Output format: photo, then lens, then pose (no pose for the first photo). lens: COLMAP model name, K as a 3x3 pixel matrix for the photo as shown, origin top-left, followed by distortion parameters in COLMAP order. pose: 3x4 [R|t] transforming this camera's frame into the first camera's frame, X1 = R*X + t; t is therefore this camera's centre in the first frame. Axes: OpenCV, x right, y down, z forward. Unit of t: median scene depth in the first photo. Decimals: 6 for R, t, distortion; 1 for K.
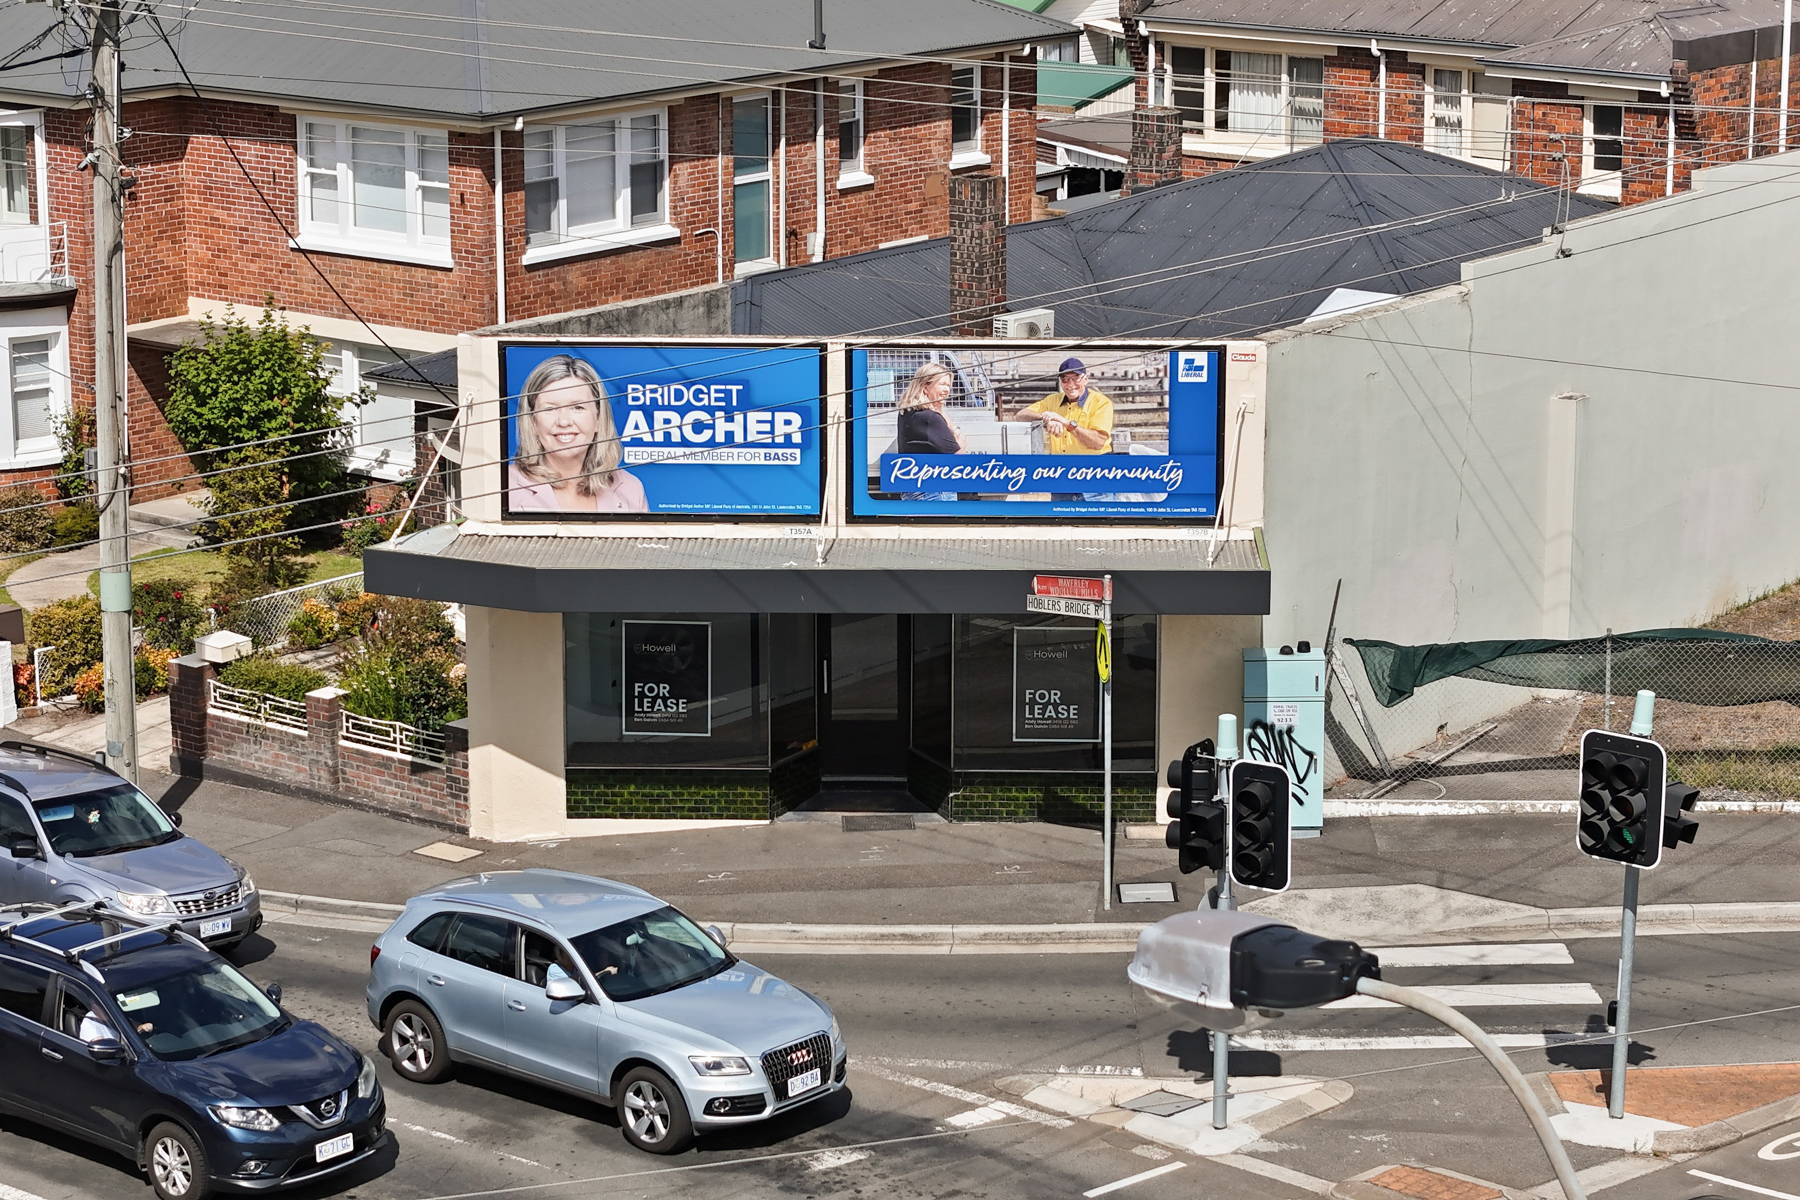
lens RADIAL K [[4221.5, 0, 900.0], [0, 4221.5, 600.0], [0, 0, 1]] dist [-0.157138, 0.032154]
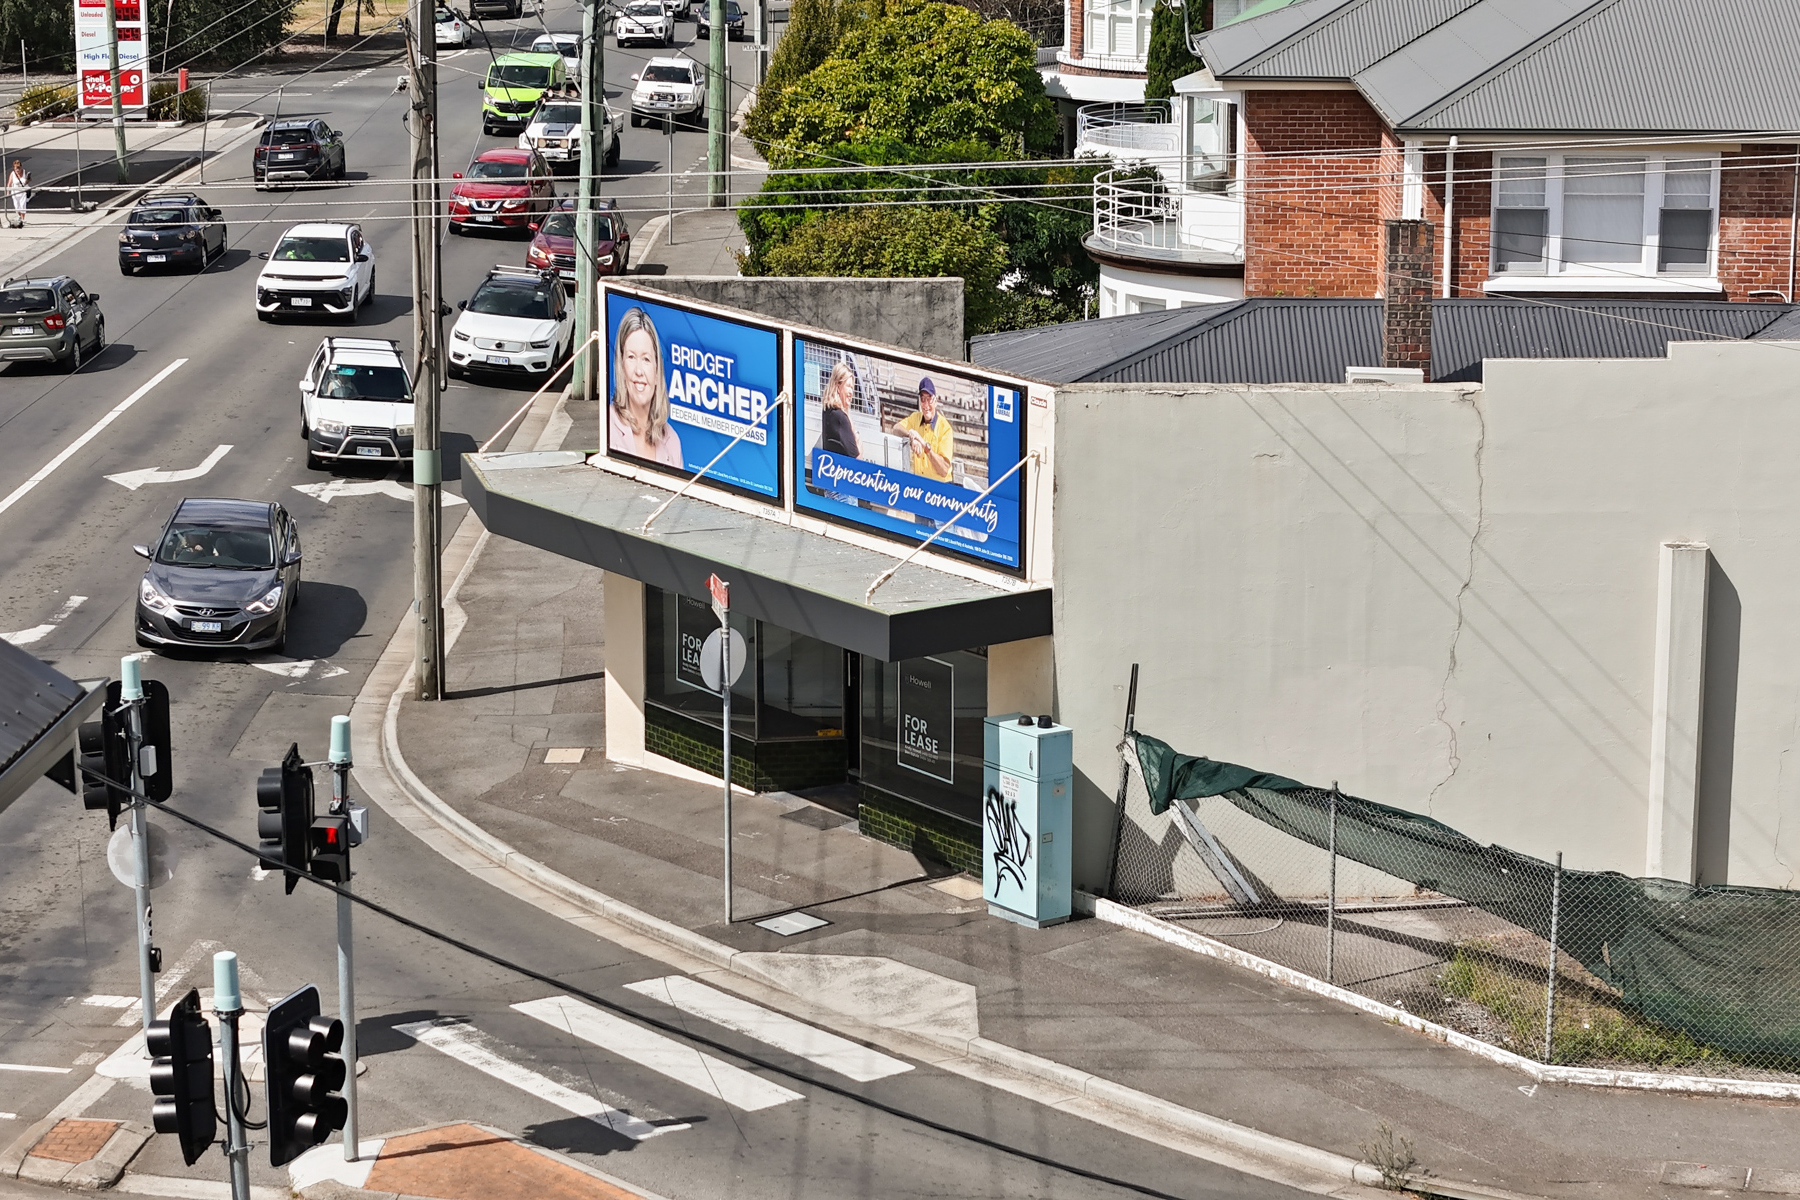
lens RADIAL K [[4221.5, 0, 900.0], [0, 4221.5, 600.0], [0, 0, 1]] dist [-0.157138, 0.032154]
pose [[0.622473, 0.181548, -0.761294, 0.774802], [-0.188590, 0.978855, 0.079230, -0.082269], [0.759580, 0.094254, 0.643548, 0.377922]]
